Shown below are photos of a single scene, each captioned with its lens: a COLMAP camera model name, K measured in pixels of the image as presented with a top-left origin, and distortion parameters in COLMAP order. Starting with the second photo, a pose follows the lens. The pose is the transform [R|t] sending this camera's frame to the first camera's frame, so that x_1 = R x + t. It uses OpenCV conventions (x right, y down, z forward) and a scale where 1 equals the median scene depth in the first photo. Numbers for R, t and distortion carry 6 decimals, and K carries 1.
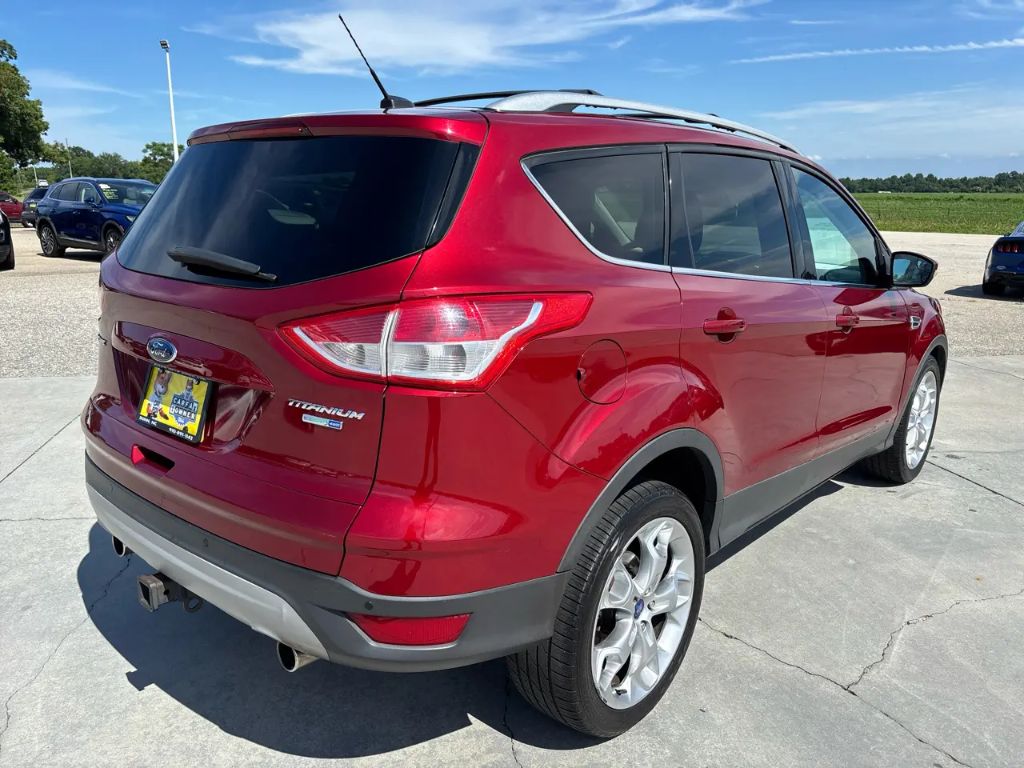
lens RADIAL K [[782.1, 0, 518.6], [0, 782.1, 392.8], [0, 0, 1]] dist [0.047889, -0.055034]
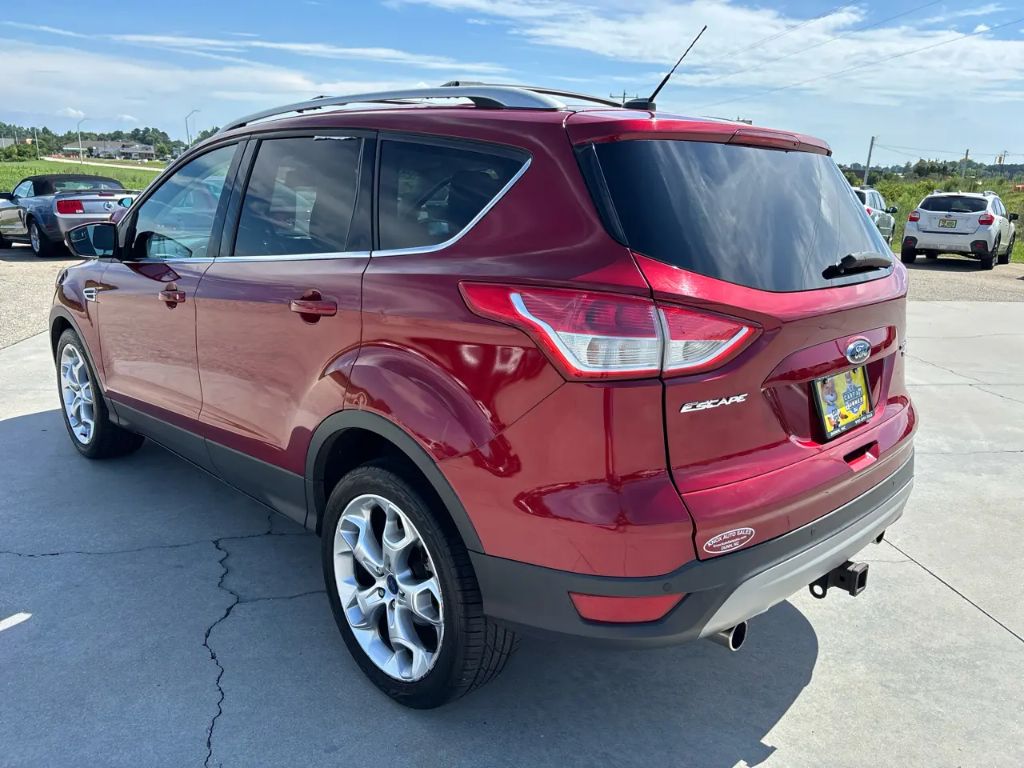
lens RADIAL K [[782.1, 0, 504.1], [0, 782.1, 383.8], [0, 0, 1]] dist [0.047889, -0.055034]
pose [[0.082586, -0.264558, 0.960827, -1.450609], [0.213511, 0.946431, 0.242242, -0.356132], [-0.973444, 0.185141, 0.134648, 1.258786]]
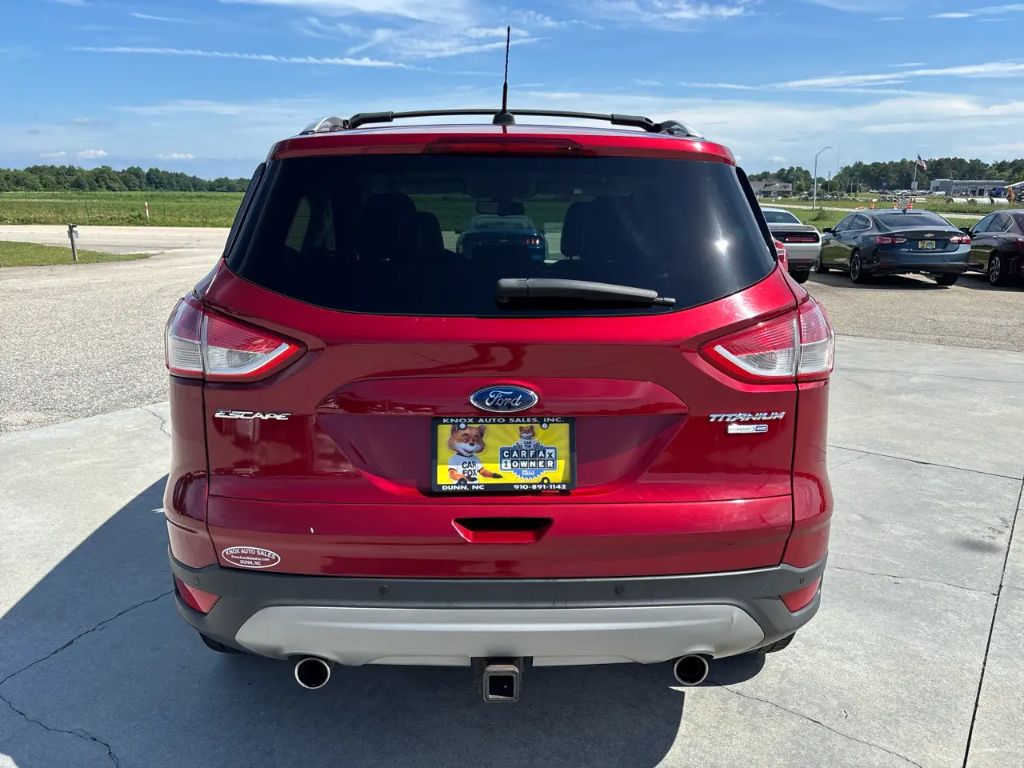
lens RADIAL K [[782.1, 0, 519.9], [0, 782.1, 381.2], [0, 0, 1]] dist [0.047889, -0.055034]
pose [[0.738864, -0.160324, 0.654505, -0.949674], [0.168519, 0.984384, 0.050891, -0.108899], [-0.652443, 0.072695, 0.754343, 0.311332]]
